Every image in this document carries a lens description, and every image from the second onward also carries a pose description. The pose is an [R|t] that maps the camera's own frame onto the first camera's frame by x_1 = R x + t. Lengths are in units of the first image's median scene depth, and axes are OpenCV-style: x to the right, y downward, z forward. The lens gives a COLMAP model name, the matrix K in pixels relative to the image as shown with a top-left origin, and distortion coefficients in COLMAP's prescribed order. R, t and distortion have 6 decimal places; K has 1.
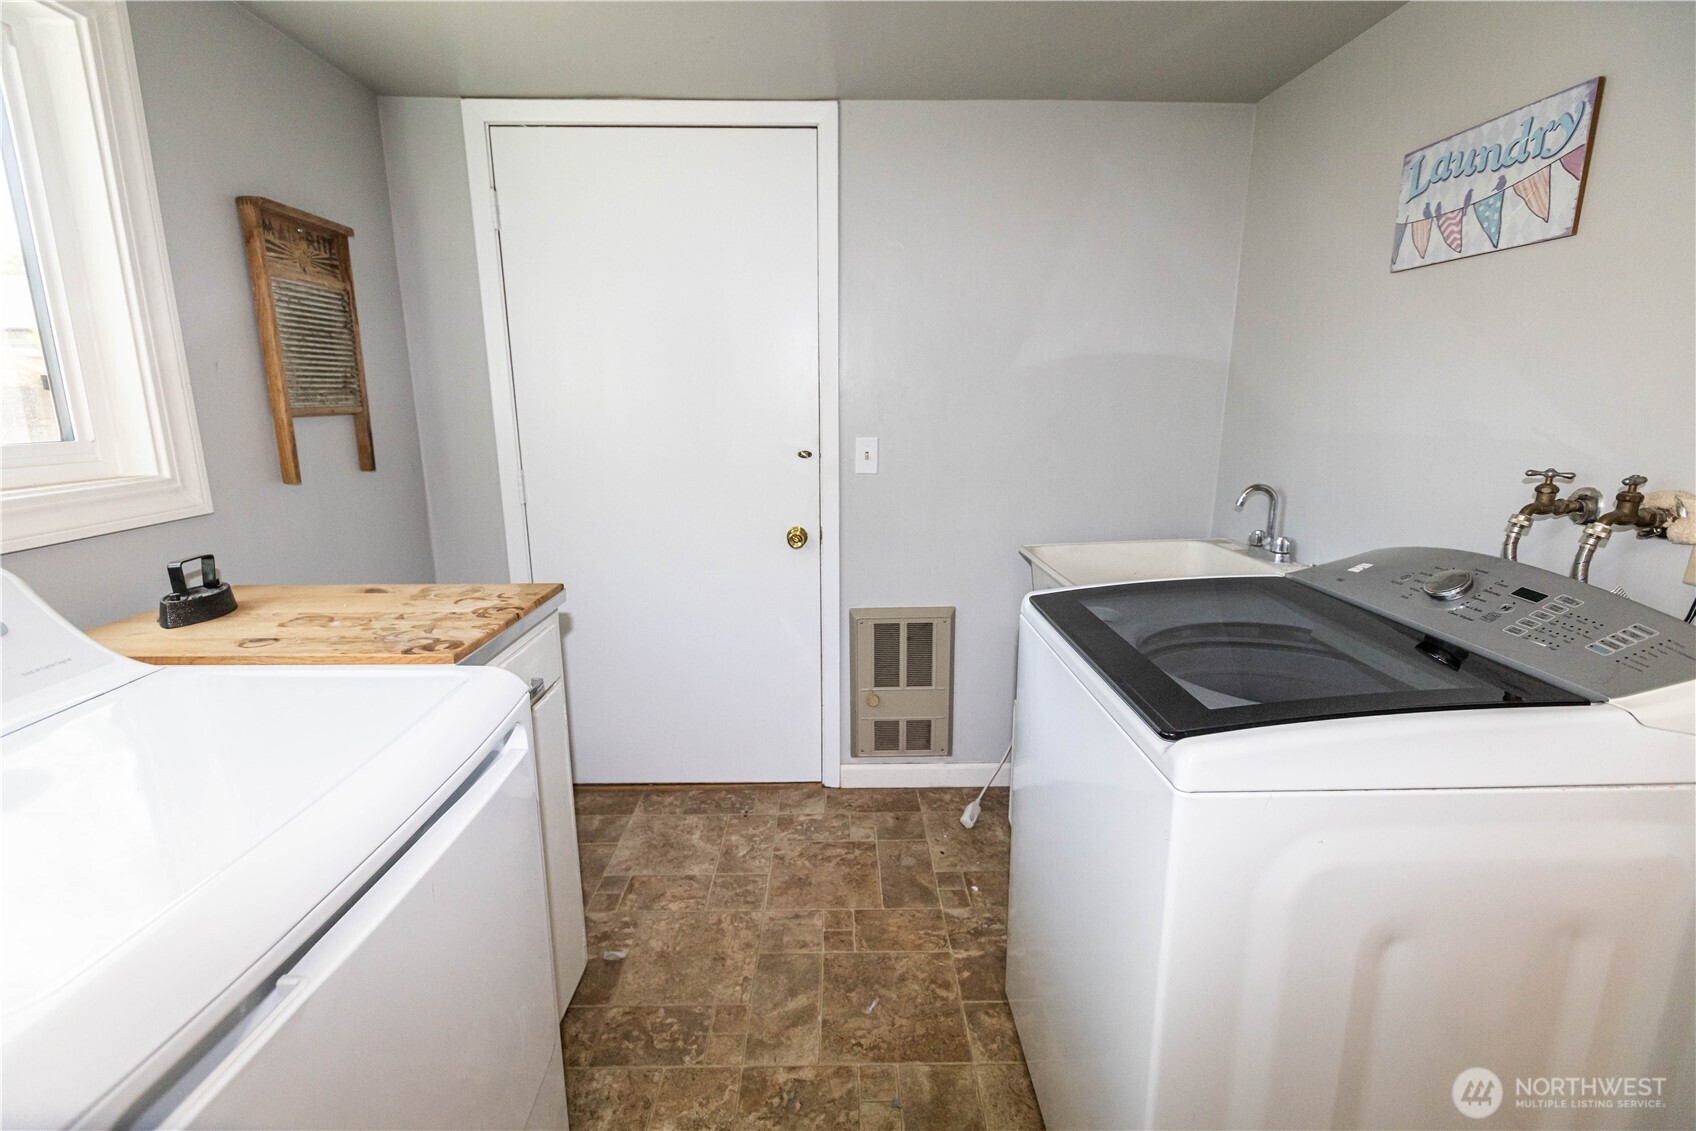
lens RADIAL K [[749.3, 0, 843.4], [0, 749.3, 555.9], [0, 0, 1]] dist [0.000640, -0.000436]
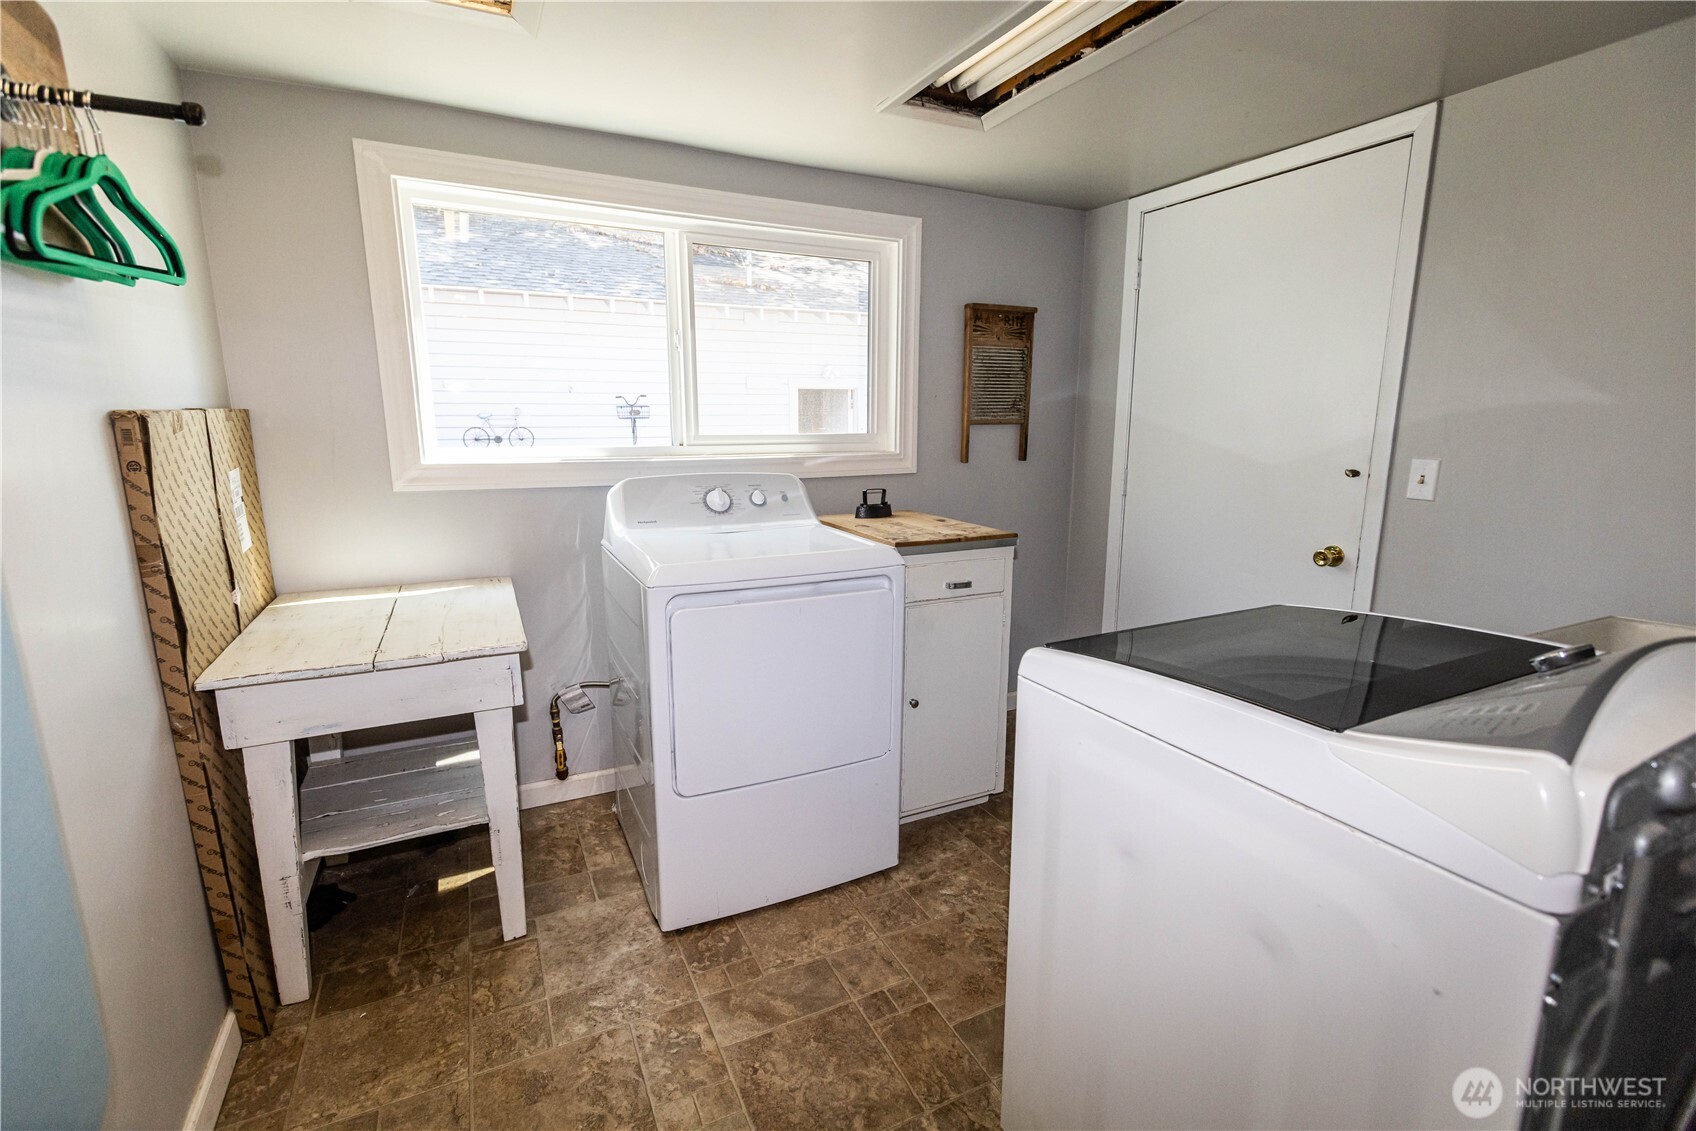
lens RADIAL K [[749.3, 0, 843.4], [0, 749.3, 555.9], [0, 0, 1]] dist [0.000640, -0.000436]
pose [[0.432397, 0.170395, -0.885437, 0.674027], [-0.188409, 0.977379, 0.096080, 0.000644], [0.881779, 0.125280, 0.454720, -0.014741]]
